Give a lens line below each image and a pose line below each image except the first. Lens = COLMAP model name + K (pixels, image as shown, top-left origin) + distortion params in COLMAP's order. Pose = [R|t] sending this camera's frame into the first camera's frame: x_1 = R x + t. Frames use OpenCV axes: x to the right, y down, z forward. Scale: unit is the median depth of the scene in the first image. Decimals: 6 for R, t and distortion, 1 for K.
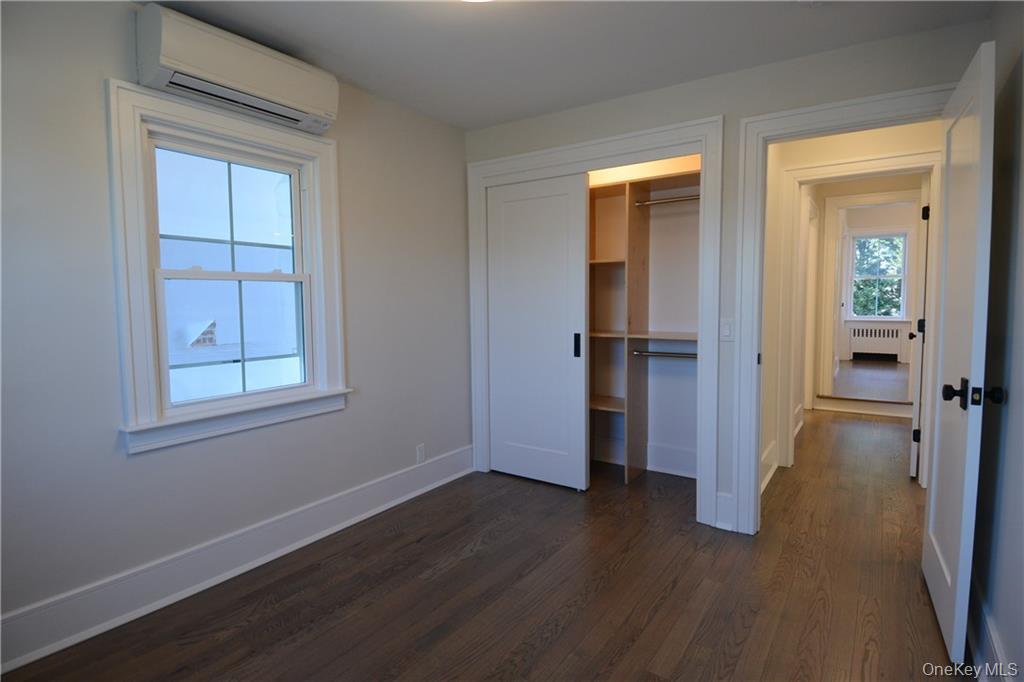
lens RADIAL K [[528.7, 0, 507.4], [0, 528.7, 340.9], [0, 0, 1]] dist [0.041557, -0.044533]
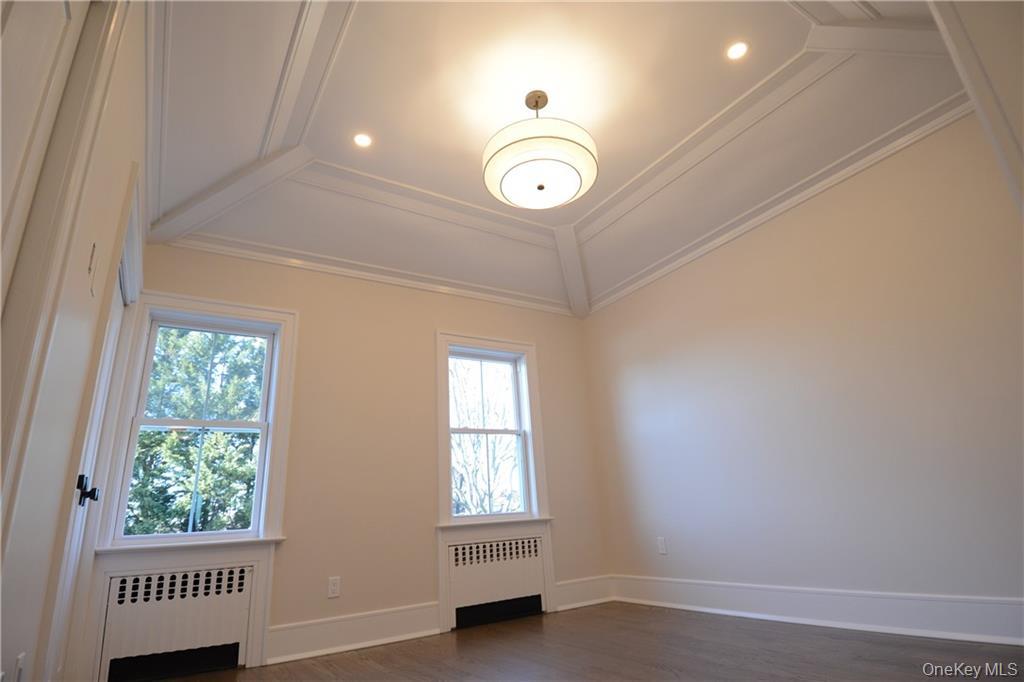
lens RADIAL K [[528.7, 0, 516.0], [0, 528.7, 339.7], [0, 0, 1]] dist [0.041557, -0.044533]
pose [[0.387719, 0.285946, 0.876304, 0.174966], [0.126953, 0.925043, -0.358020, -0.004386], [-0.912994, 0.250060, 0.322355, 0.268784]]
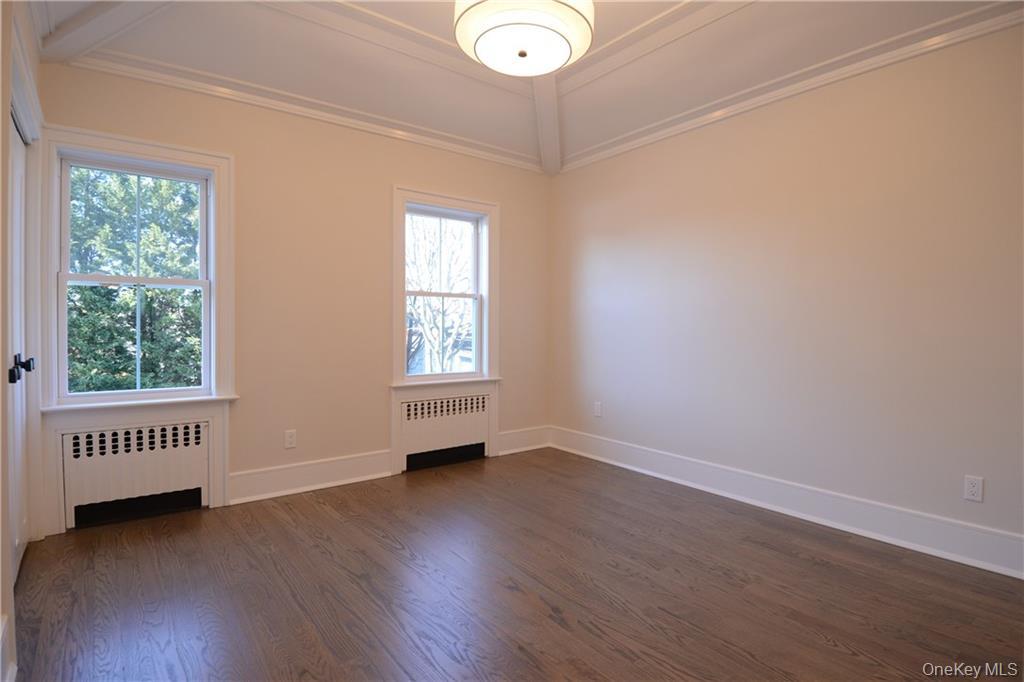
lens RADIAL K [[528.7, 0, 515.6], [0, 528.7, 338.1], [0, 0, 1]] dist [0.041557, -0.044533]
pose [[0.300404, -0.004880, 0.953800, 0.175343], [0.058714, 0.998185, -0.013386, -0.025442], [-0.952003, 0.060022, 0.300145, 0.267801]]
